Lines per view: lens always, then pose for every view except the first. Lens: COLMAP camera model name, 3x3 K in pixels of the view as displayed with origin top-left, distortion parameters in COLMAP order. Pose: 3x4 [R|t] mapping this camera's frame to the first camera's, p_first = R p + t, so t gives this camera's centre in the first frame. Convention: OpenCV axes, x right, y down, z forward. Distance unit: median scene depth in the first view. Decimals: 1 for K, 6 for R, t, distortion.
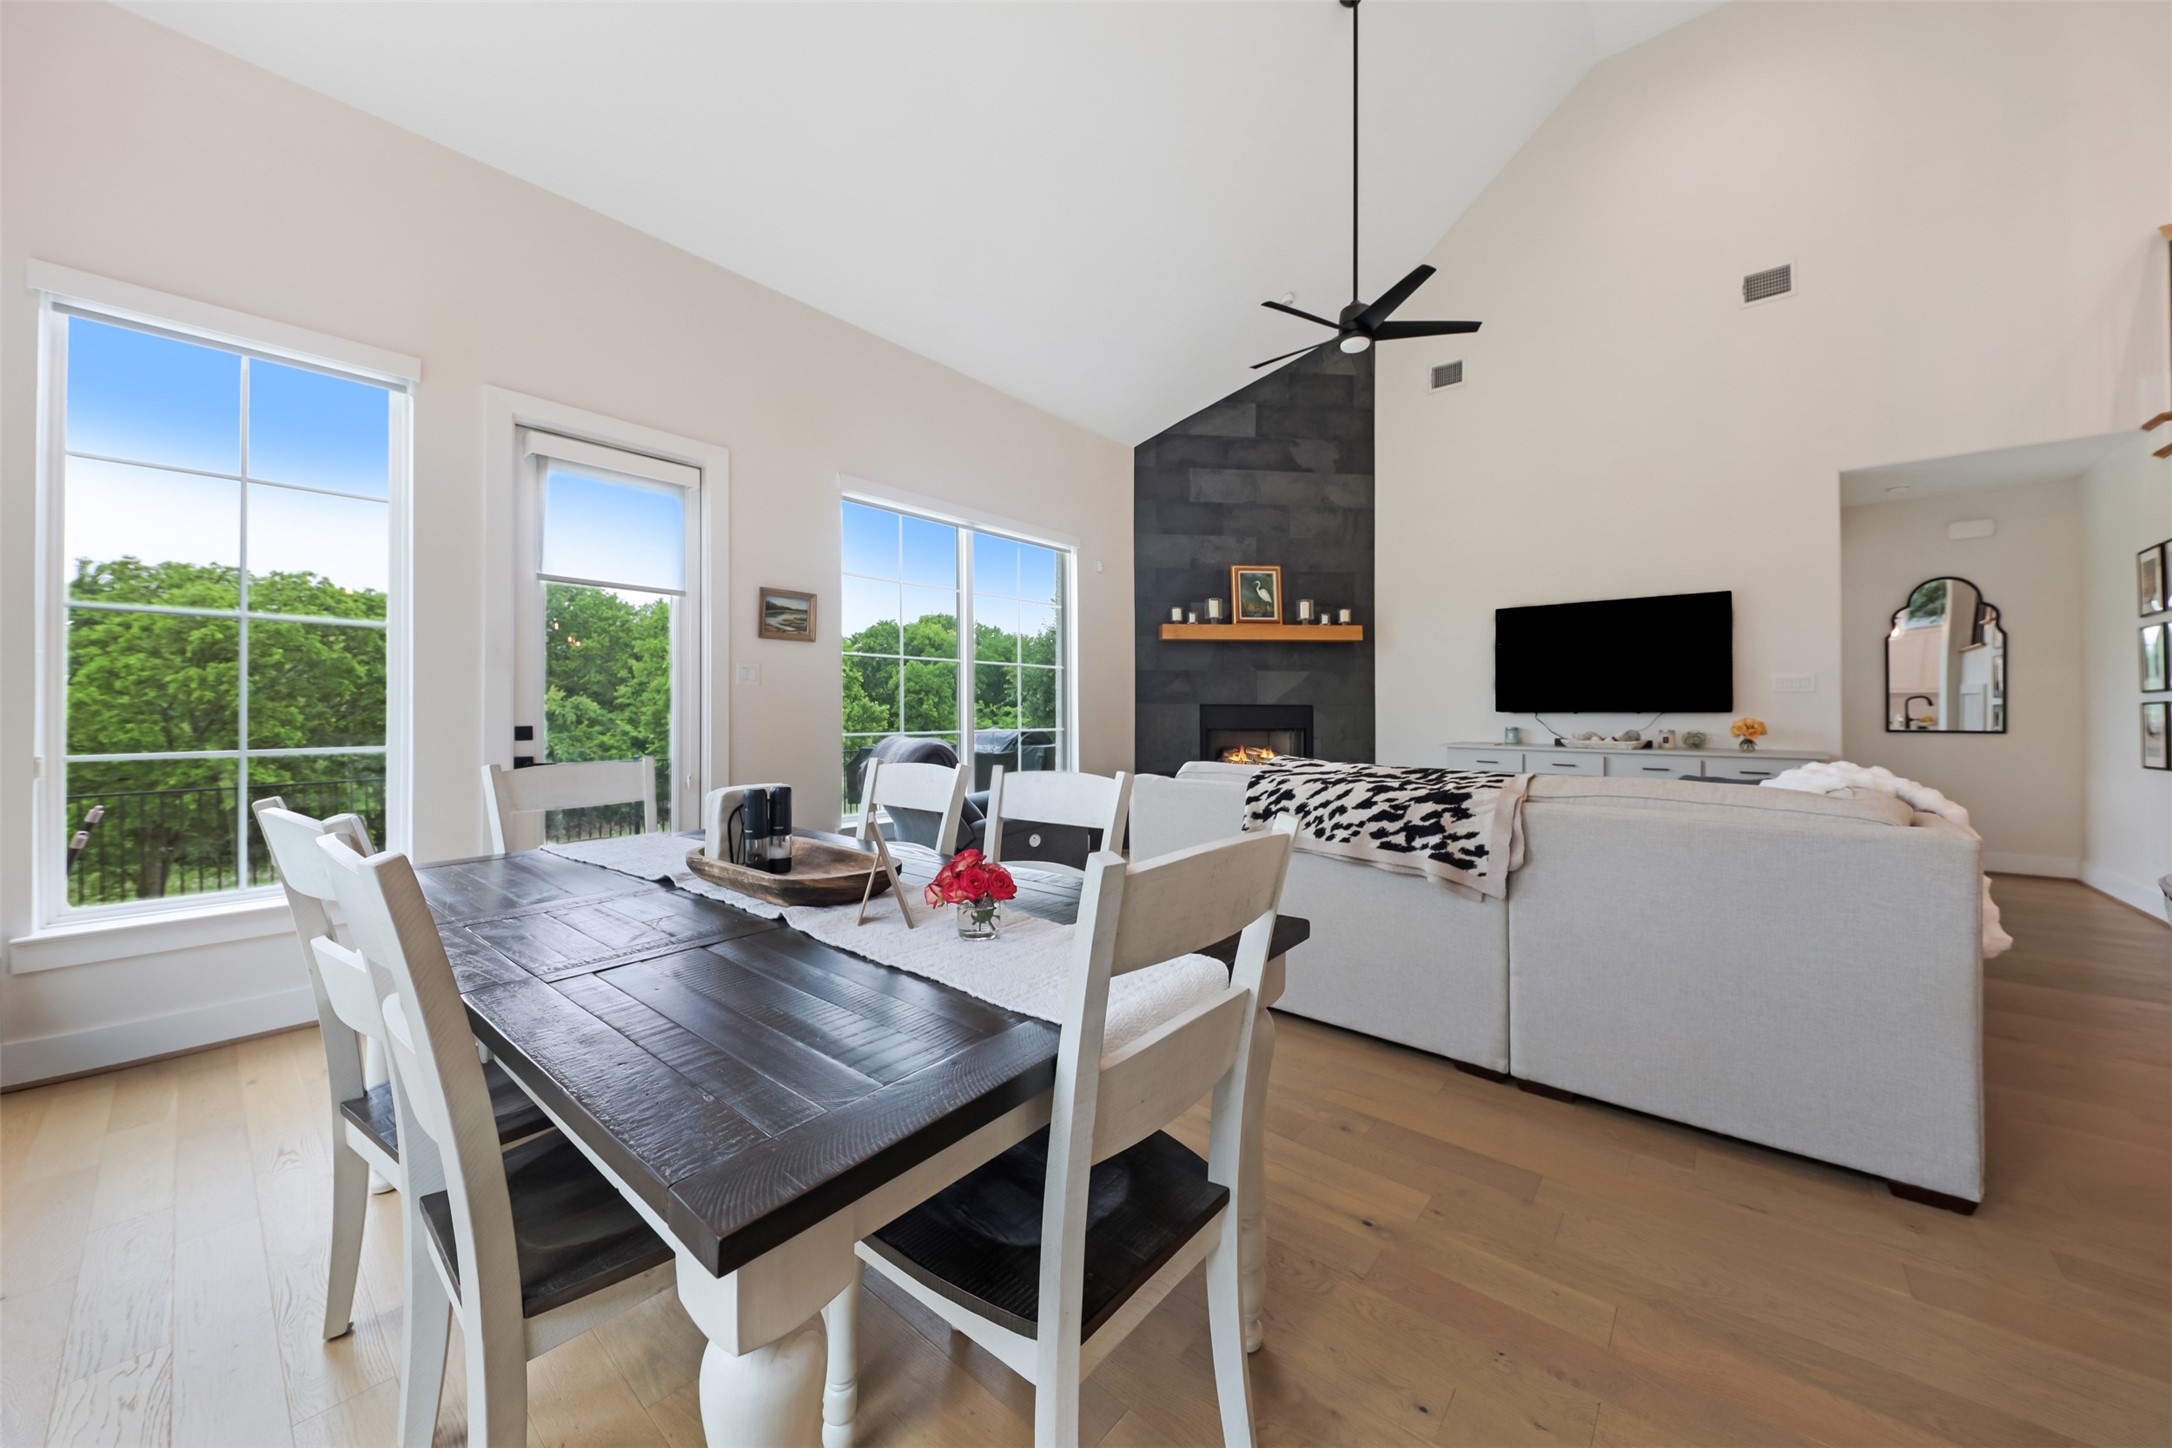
lens RADIAL K [[730.1, 0, 1090.1], [0, 730.1, 712.5], [0, 0, 1]] dist [0.001529, 0.000025]
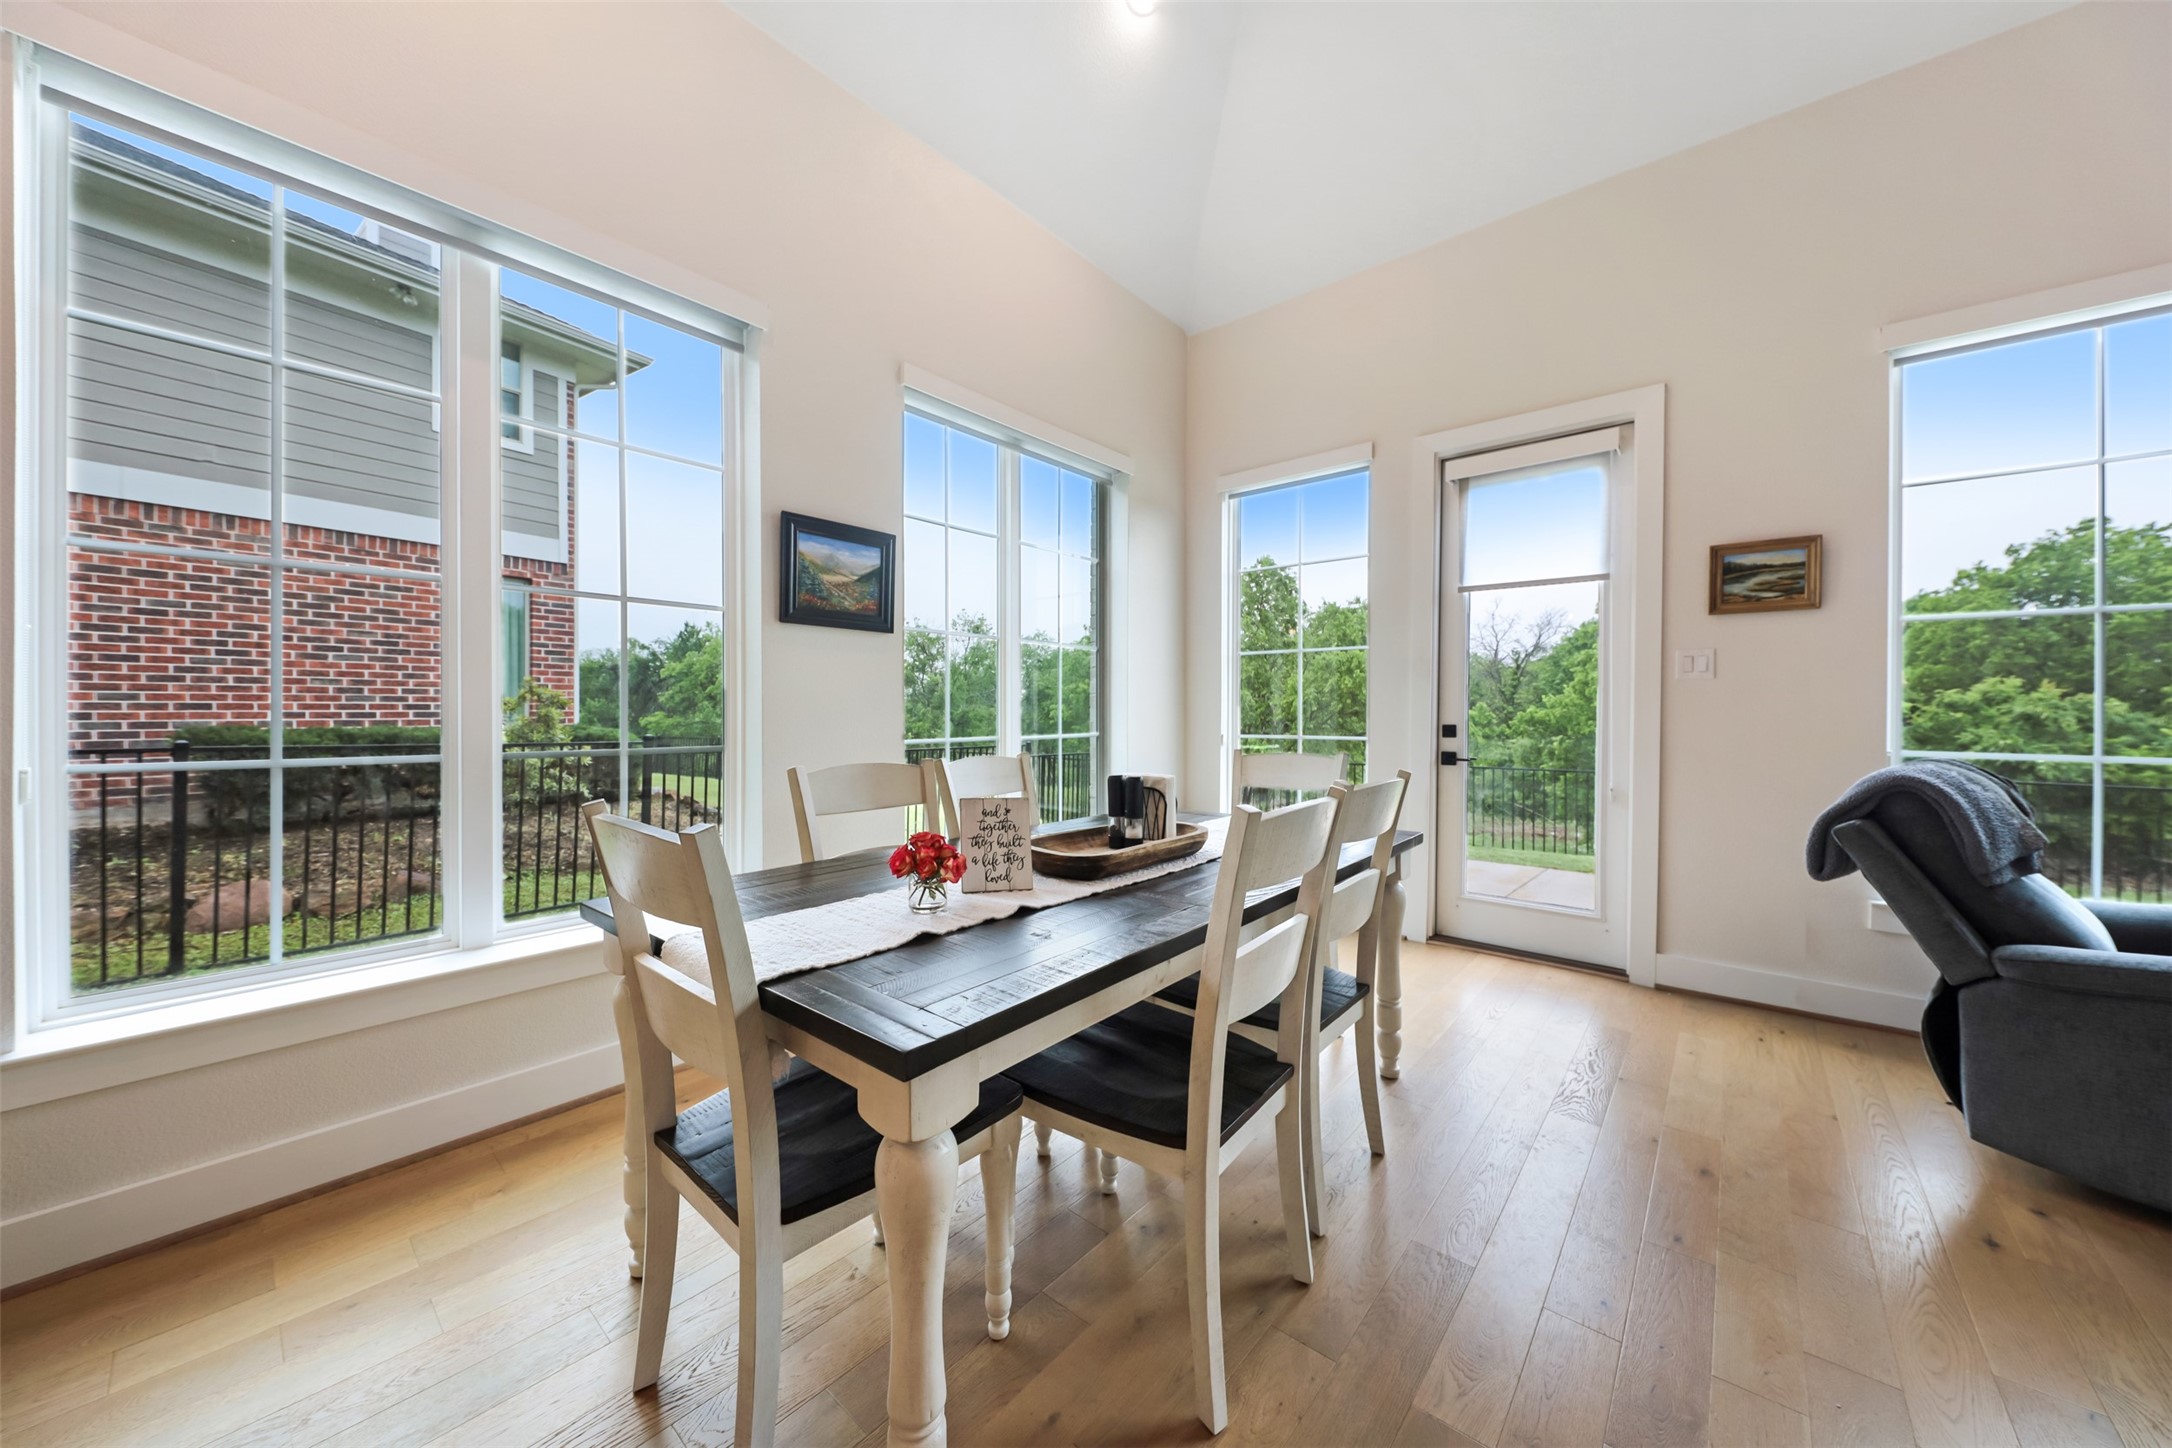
lens RADIAL K [[745.7, 0, 1097.3], [0, 745.7, 713.7], [0, 0, 1]] dist [0.011272, 0.000024]
pose [[0.028846, 0.005270, -0.999570, 0.182006], [-0.006064, 0.999969, 0.005097, -0.000425], [0.999565, 0.005914, 0.028877, 0.213830]]
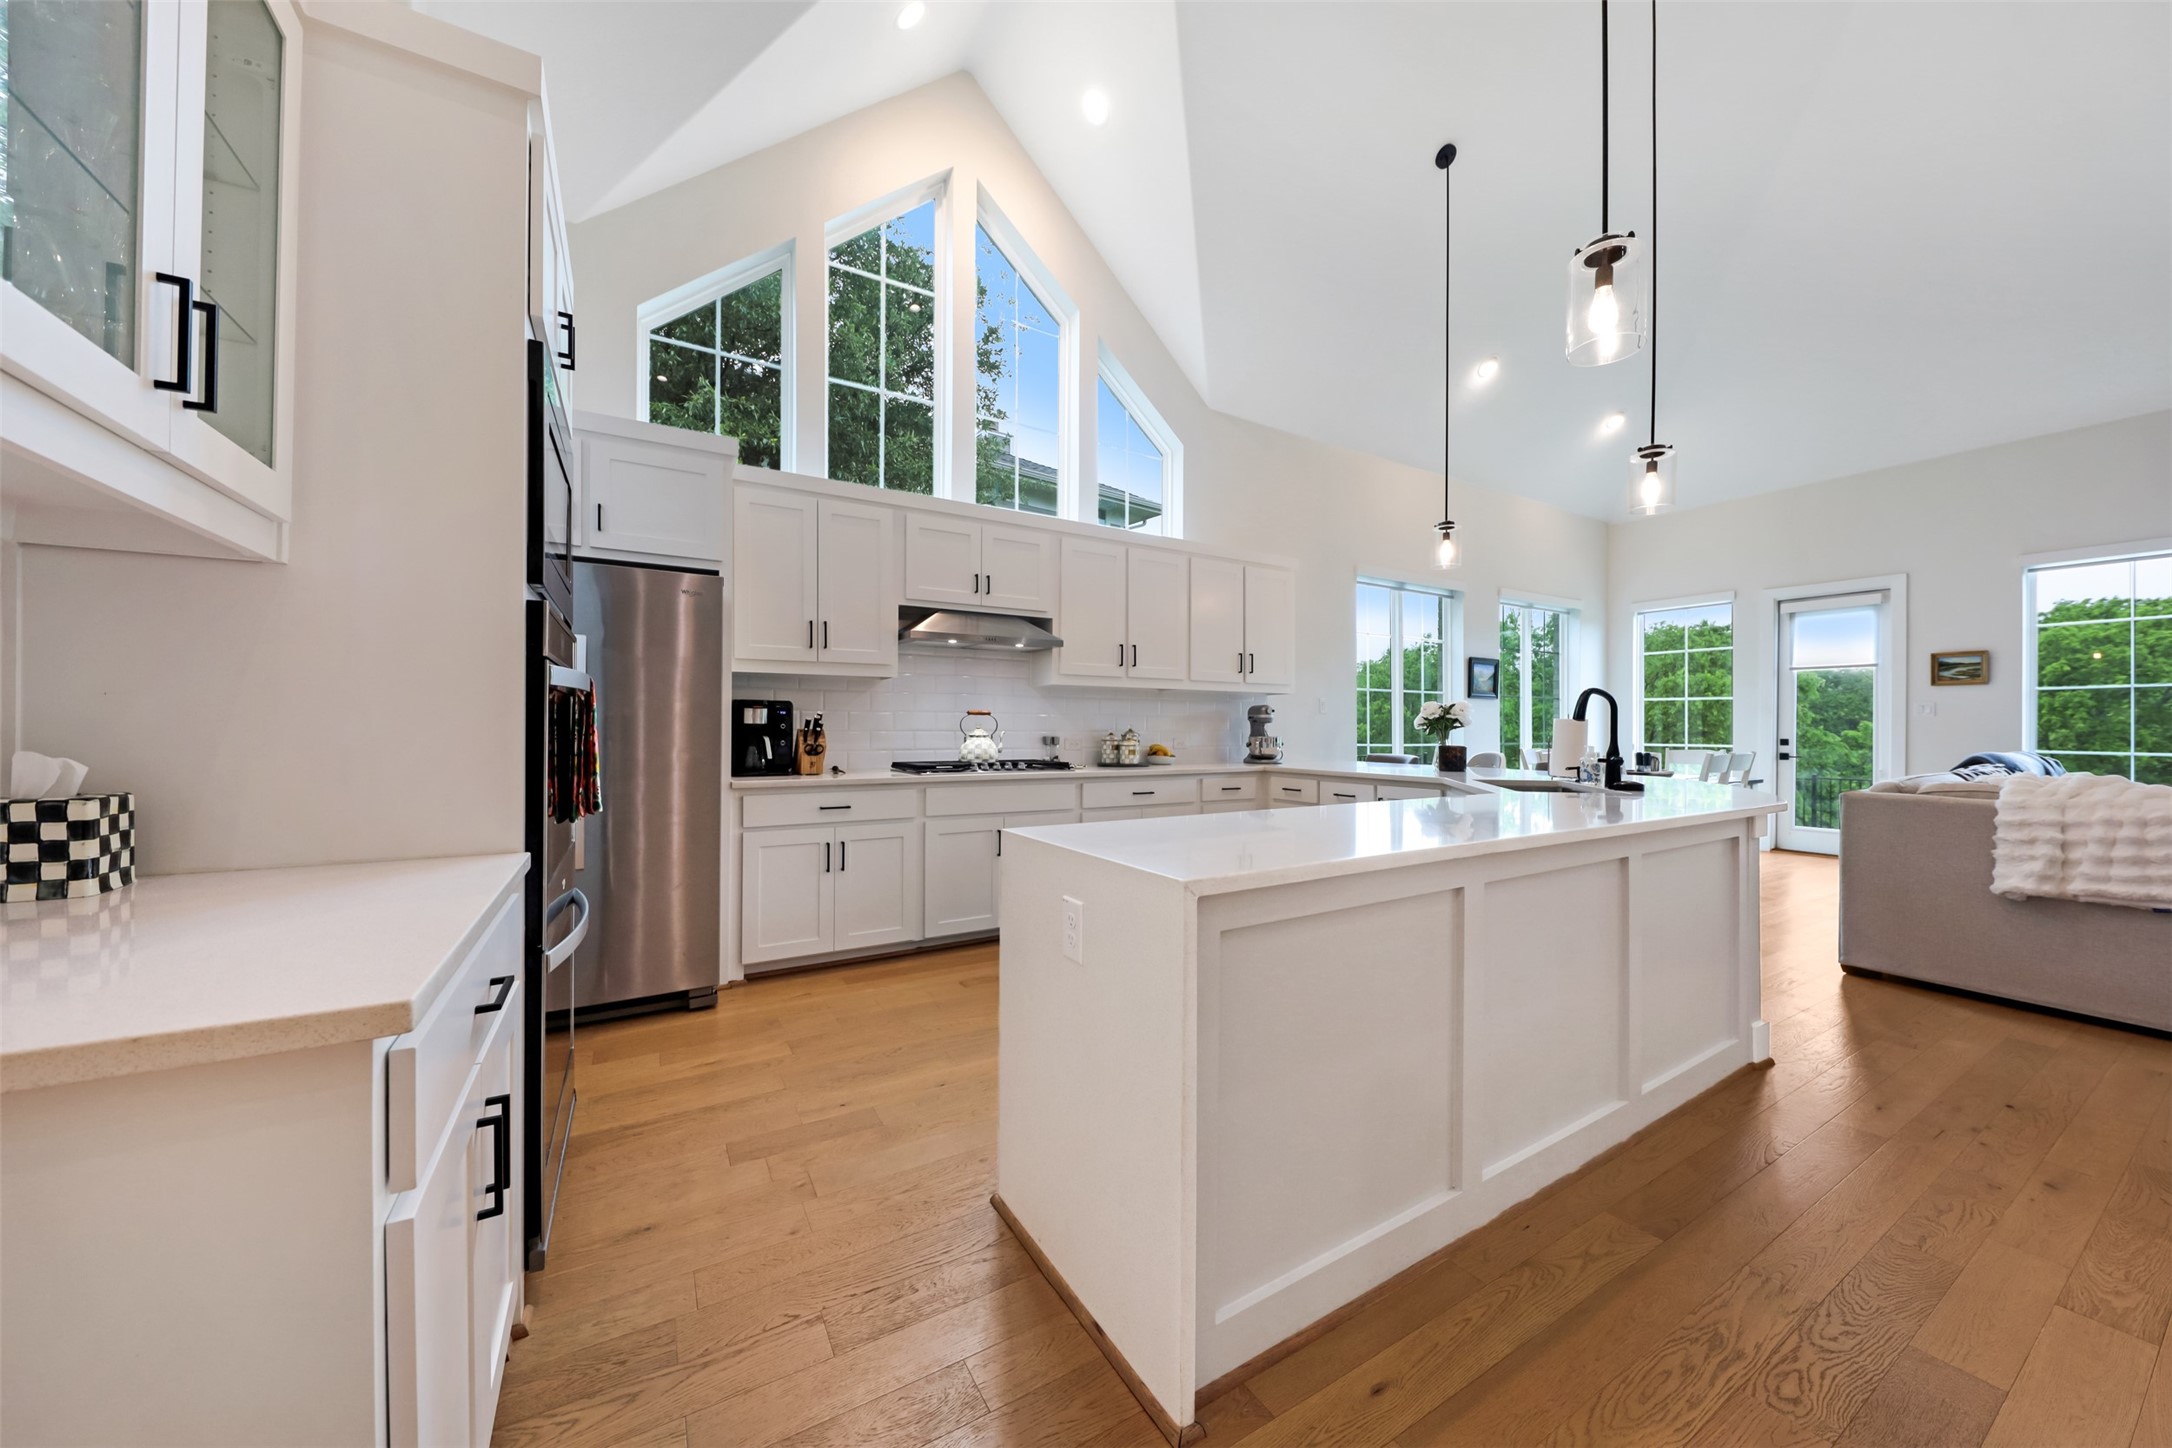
lens RADIAL K [[753.5, 0, 1086.5], [0, 753.5, 730.3], [0, 0, 1]] dist [-0.016492, -0.000061]
pose [[-0.319831, 0.002386, -0.947472, 0.981655], [-0.007137, 0.999962, 0.004928, -0.001401], [0.947448, 0.008338, -0.319802, -0.123585]]
